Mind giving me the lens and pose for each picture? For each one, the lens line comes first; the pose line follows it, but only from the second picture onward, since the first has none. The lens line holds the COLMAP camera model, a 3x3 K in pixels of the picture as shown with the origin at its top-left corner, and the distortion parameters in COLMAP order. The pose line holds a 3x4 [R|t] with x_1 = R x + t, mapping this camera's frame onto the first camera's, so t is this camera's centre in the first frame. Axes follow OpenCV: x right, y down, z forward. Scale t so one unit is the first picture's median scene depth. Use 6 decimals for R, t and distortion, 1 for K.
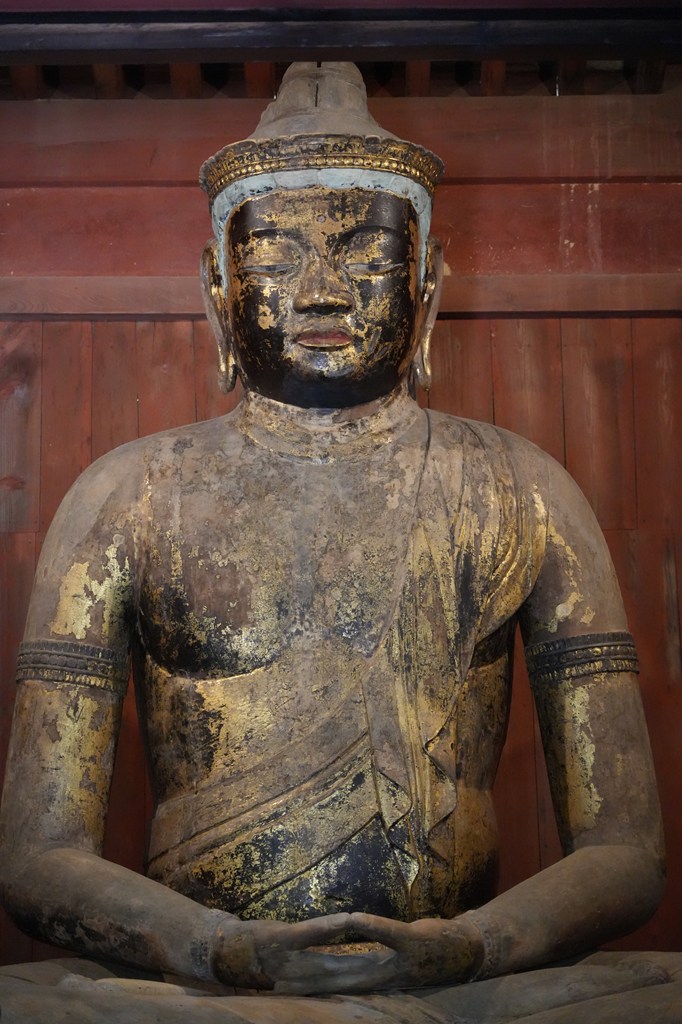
lens RADIAL K [[2539.4, 0, 340.9], [0, 2539.4, 512.2], [0, 0, 1]] dist [-0.040031, 0.000000]
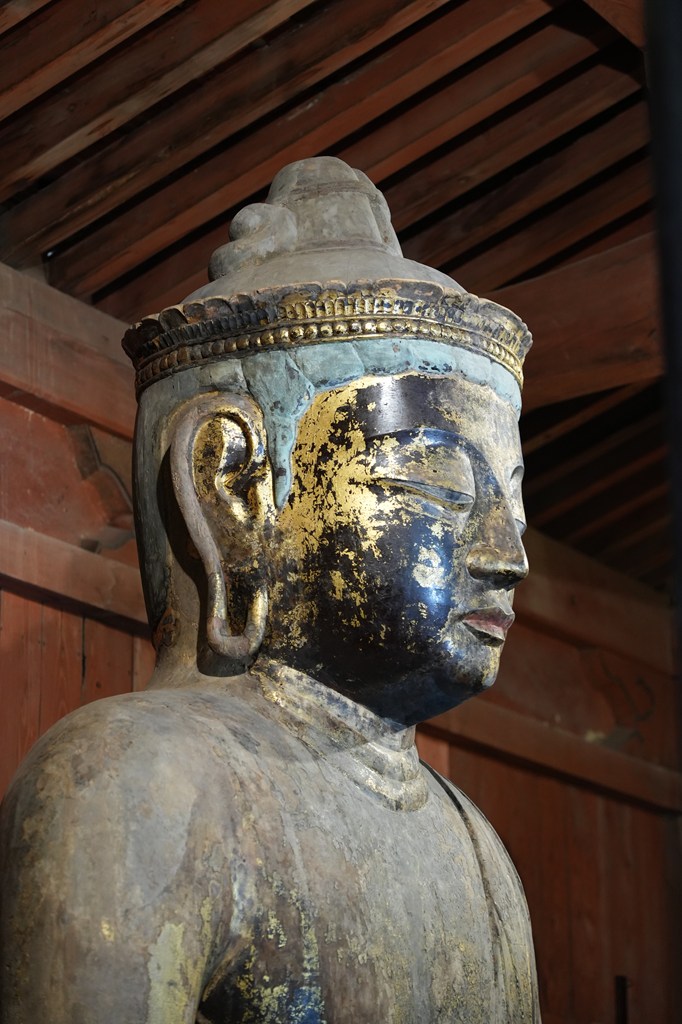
lens RADIAL K [[3053.6, 0, 340.9], [0, 3053.6, 511.8], [0, 0, 1]] dist [-0.017860, 0.000000]
pose [[0.478617, 0.231018, 0.847087, -0.672084], [-0.143585, 0.972371, -0.184057, 0.050143], [-0.866204, -0.033536, 0.498564, 0.640962]]
